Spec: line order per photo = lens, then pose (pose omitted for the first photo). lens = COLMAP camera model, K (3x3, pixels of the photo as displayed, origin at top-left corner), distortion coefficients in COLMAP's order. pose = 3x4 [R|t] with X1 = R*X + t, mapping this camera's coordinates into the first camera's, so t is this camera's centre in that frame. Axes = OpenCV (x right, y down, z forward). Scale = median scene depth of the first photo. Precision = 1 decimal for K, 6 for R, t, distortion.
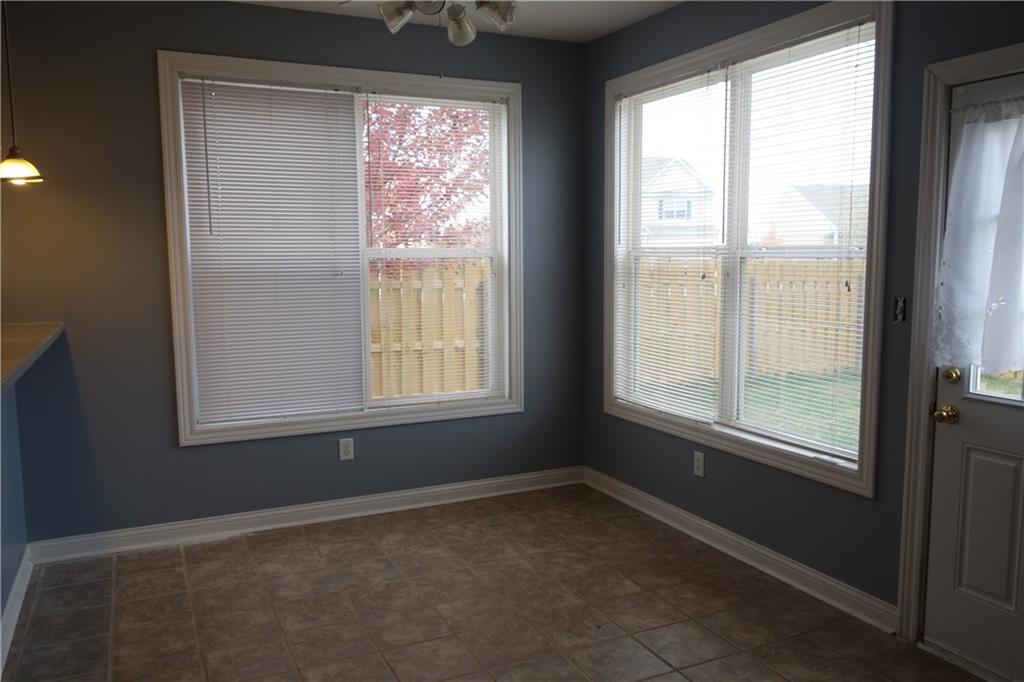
lens RADIAL K [[817.2, 0, 515.2], [0, 817.2, 341.3], [0, 0, 1]] dist [-0.000080, -0.007965]
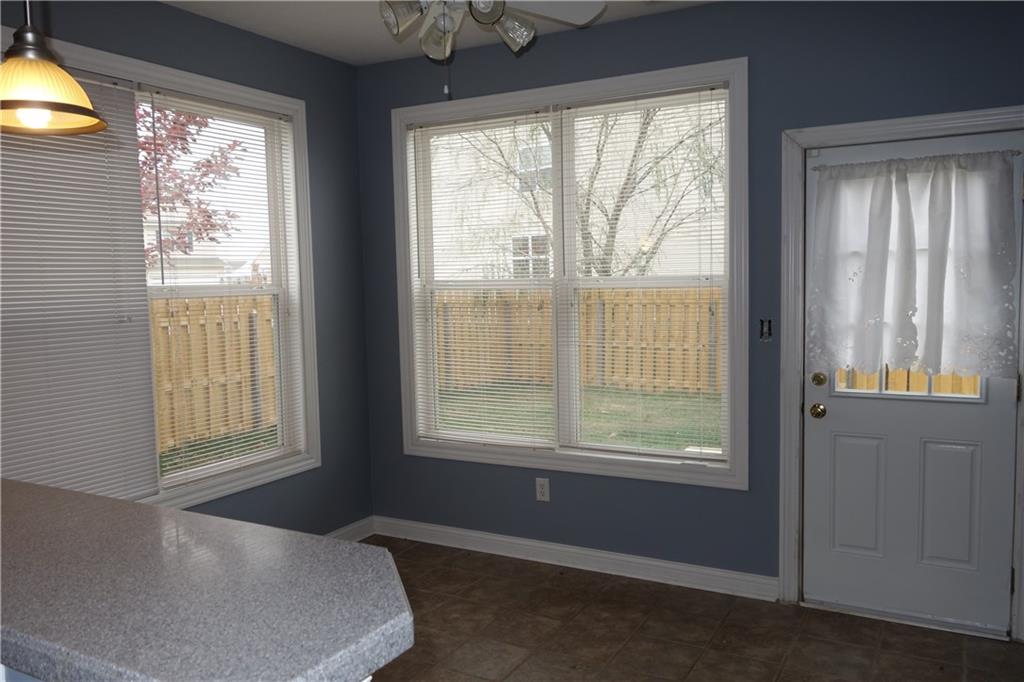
lens RADIAL K [[817.2, 0, 517.4], [0, 817.2, 337.2], [0, 0, 1]] dist [-0.000080, -0.007965]
pose [[0.813124, -0.053626, 0.579615, -0.396243], [0.078882, 0.996713, -0.018445, -0.024978], [-0.576720, 0.060719, 0.814682, 0.173898]]
